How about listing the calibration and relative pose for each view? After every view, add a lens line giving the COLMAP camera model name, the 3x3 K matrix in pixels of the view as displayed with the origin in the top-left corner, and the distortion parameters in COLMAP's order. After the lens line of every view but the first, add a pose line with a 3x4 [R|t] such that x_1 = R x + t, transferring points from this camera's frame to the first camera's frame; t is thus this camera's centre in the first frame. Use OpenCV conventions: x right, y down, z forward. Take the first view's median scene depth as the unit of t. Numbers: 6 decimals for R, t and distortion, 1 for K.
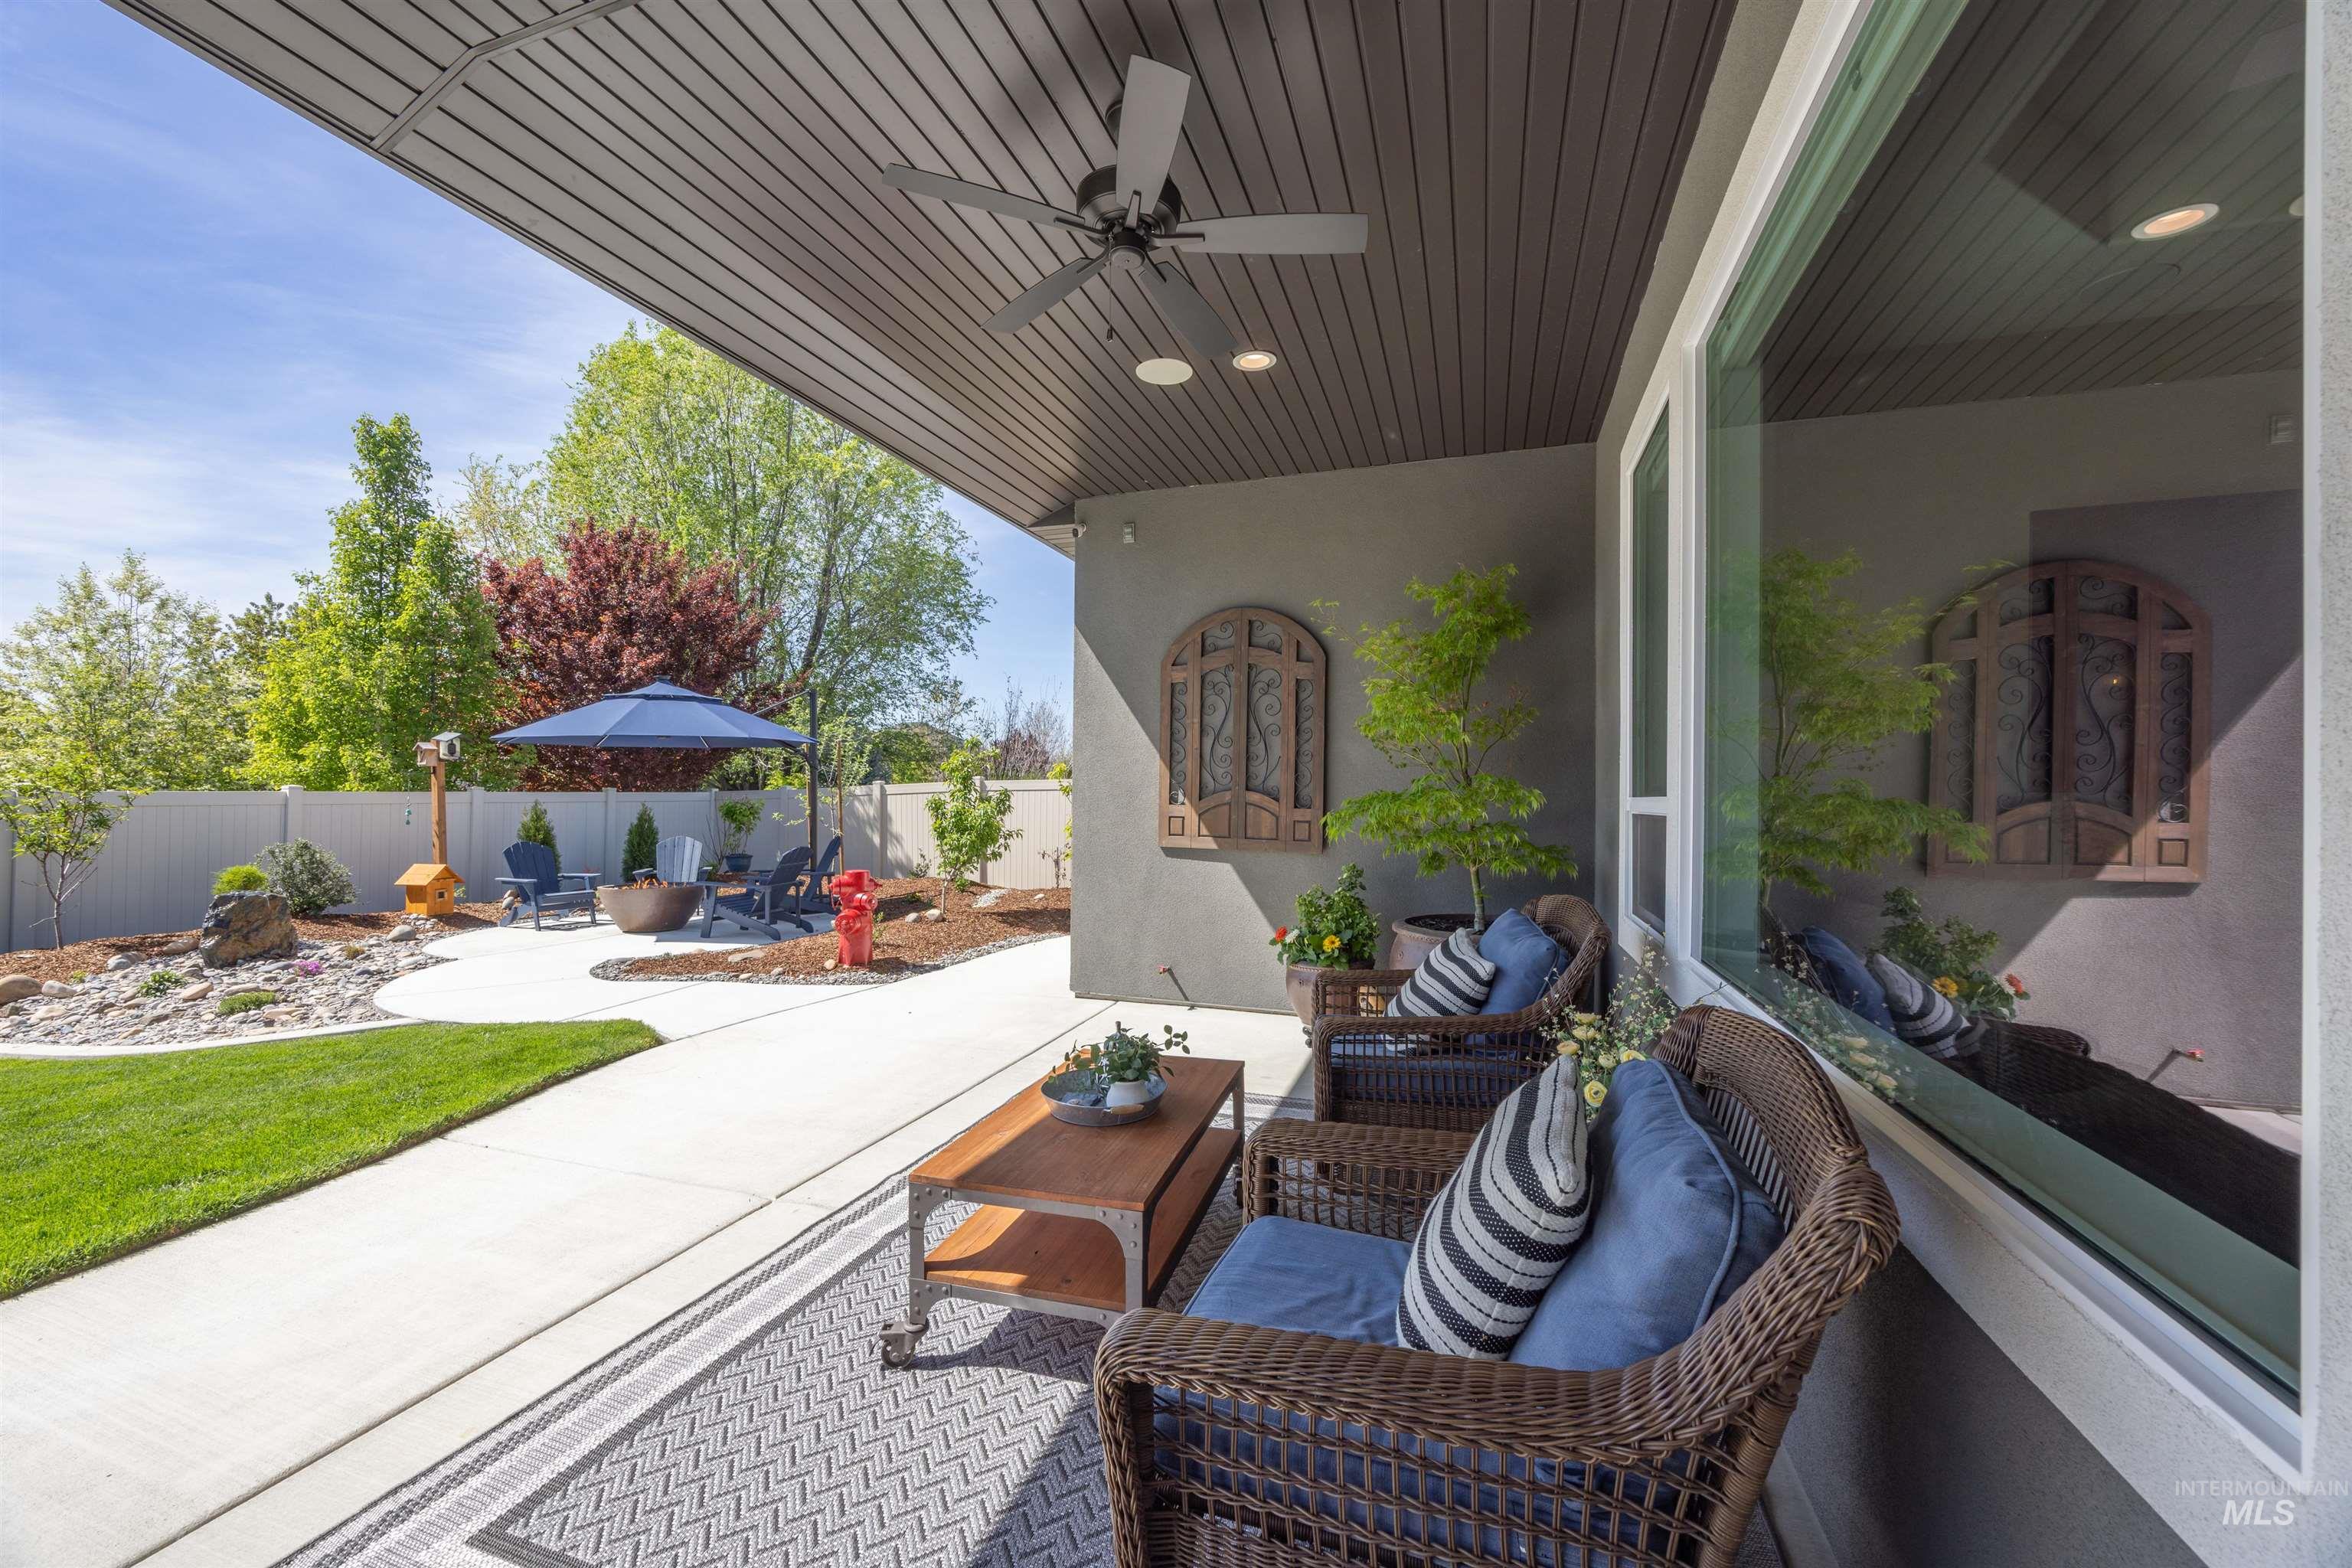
lens RADIAL K [[858.6, 0, 1193.1], [0, 858.6, 786.4], [0, 0, 1]] dist [-0.013372, 0.000027]
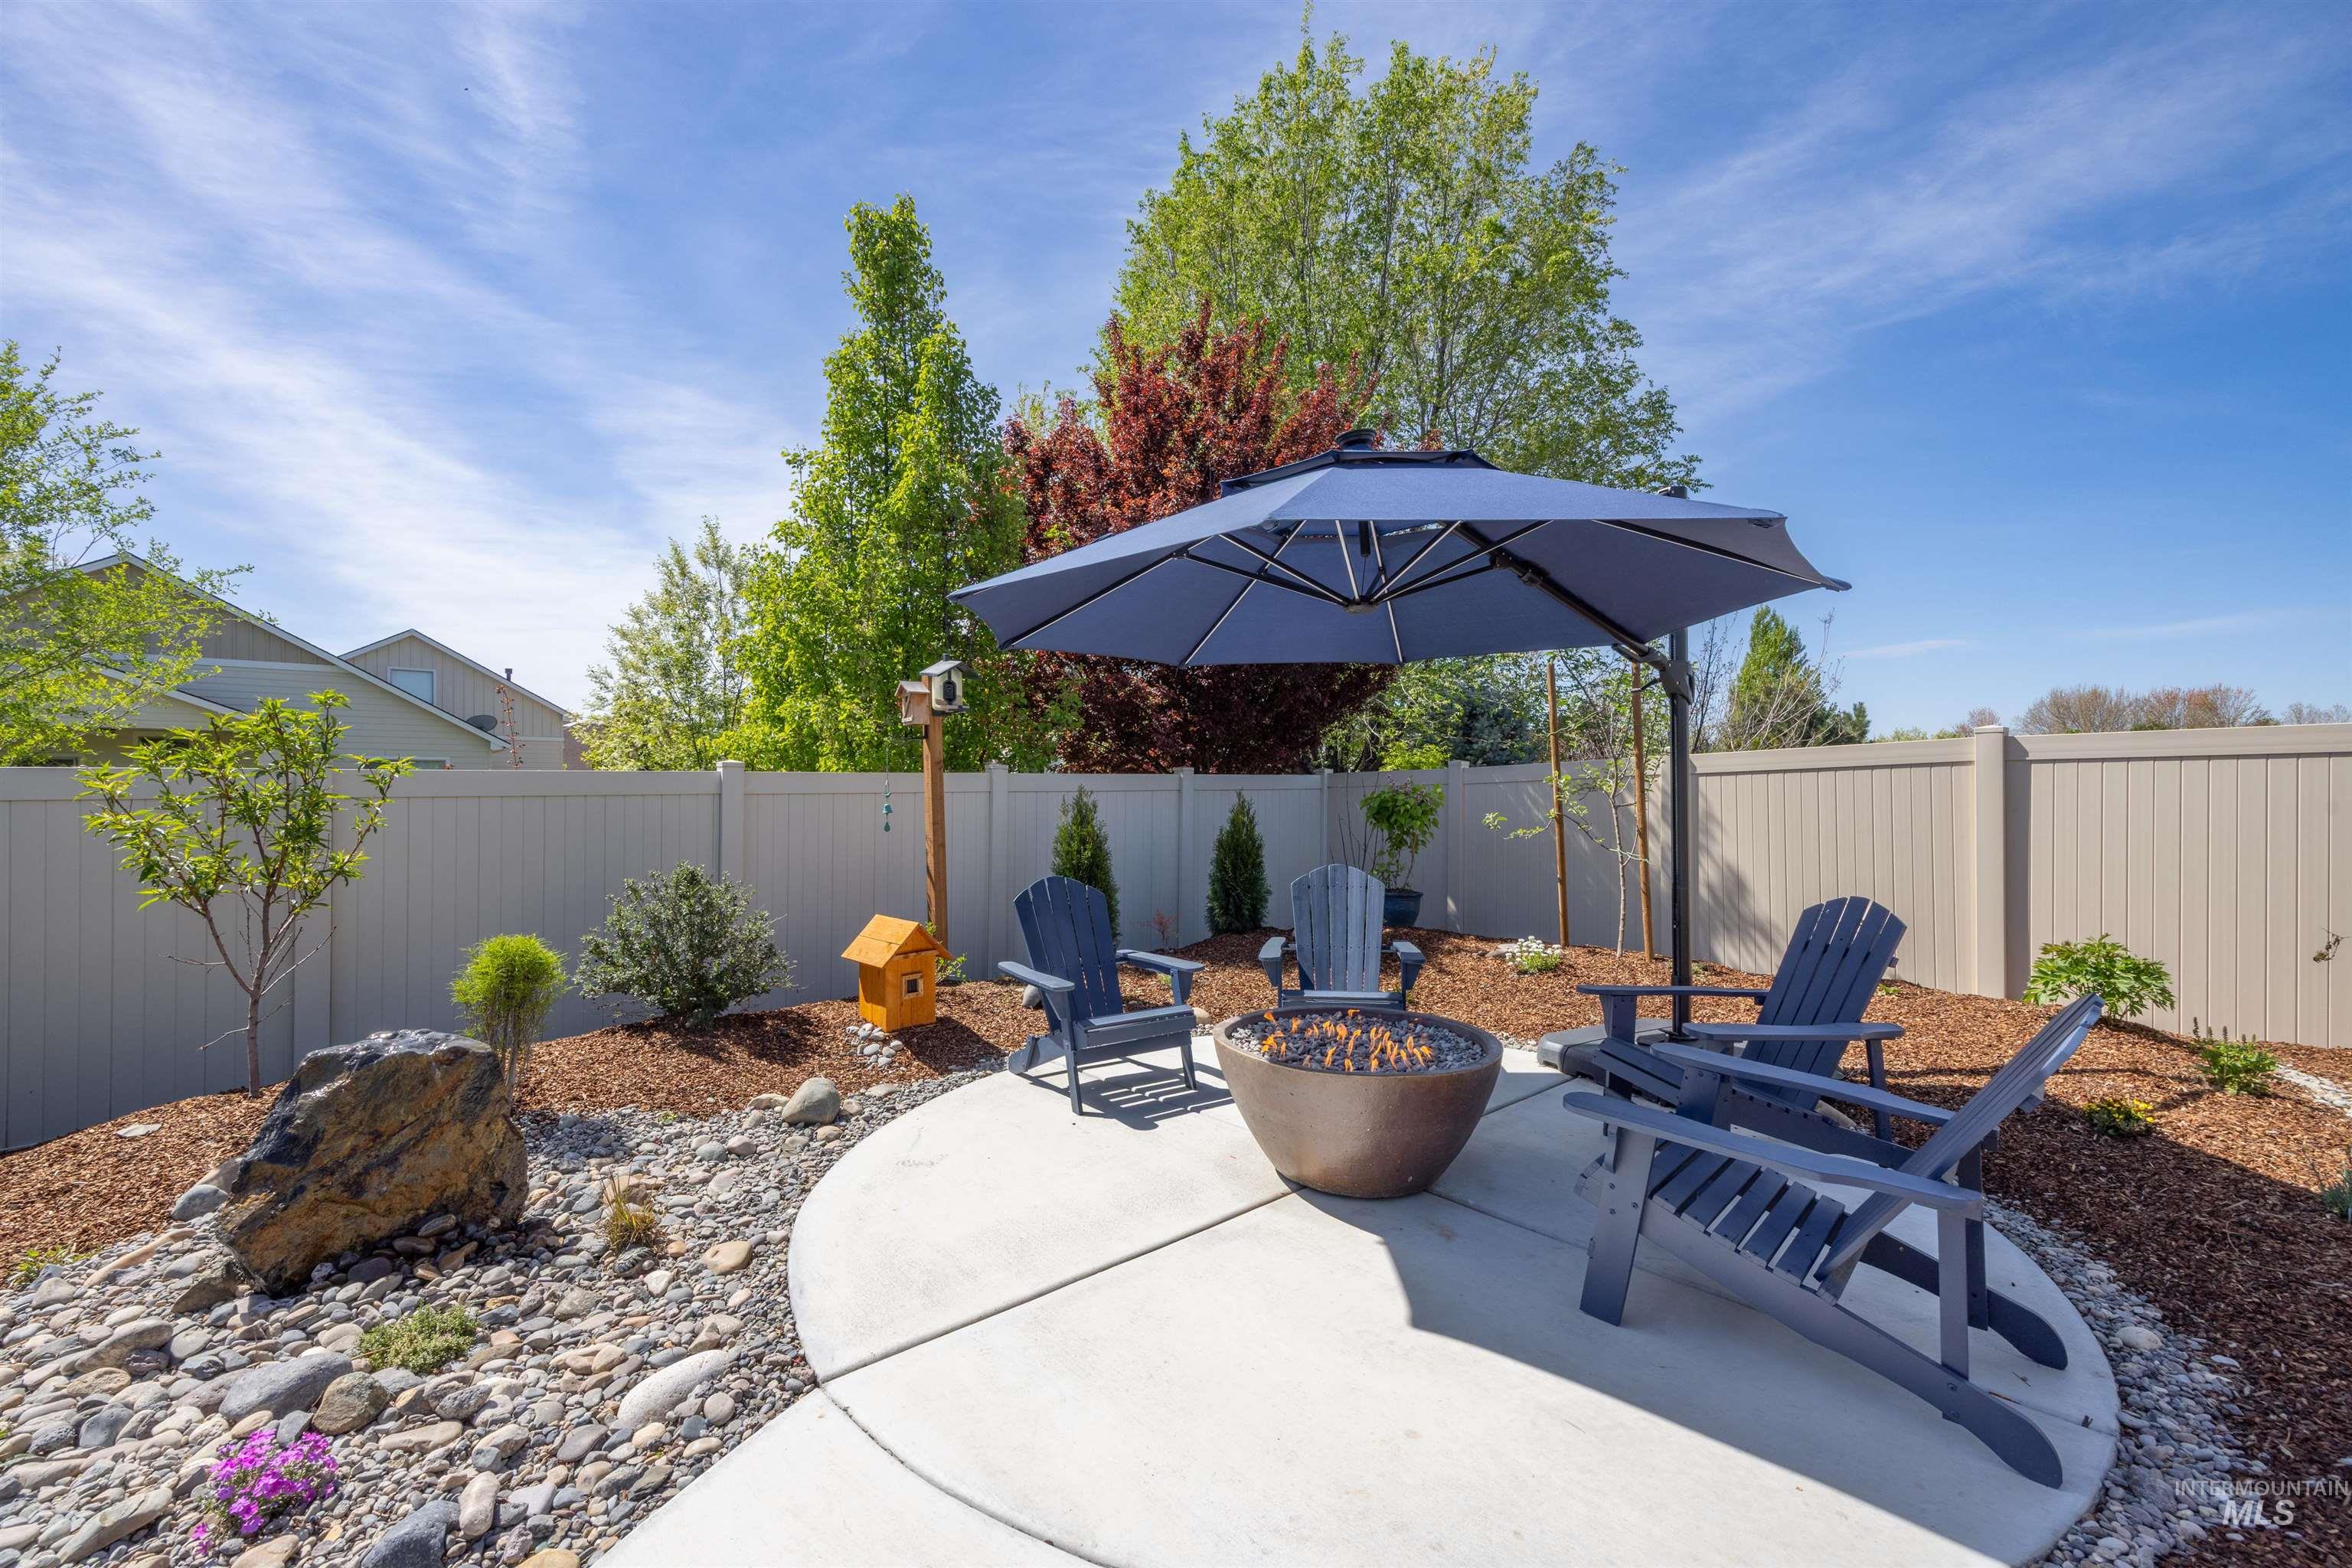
lens RADIAL K [[937.4, 0, 1182.5], [0, 937.4, 784.6], [0, 0, 1]] dist [-0.000183, -0.000100]
pose [[0.845950, -0.010007, -0.533168, -0.401557], [0.013329, 0.999908, 0.002382, 0.014307], [0.533095, -0.009121, 0.846006, 0.535720]]
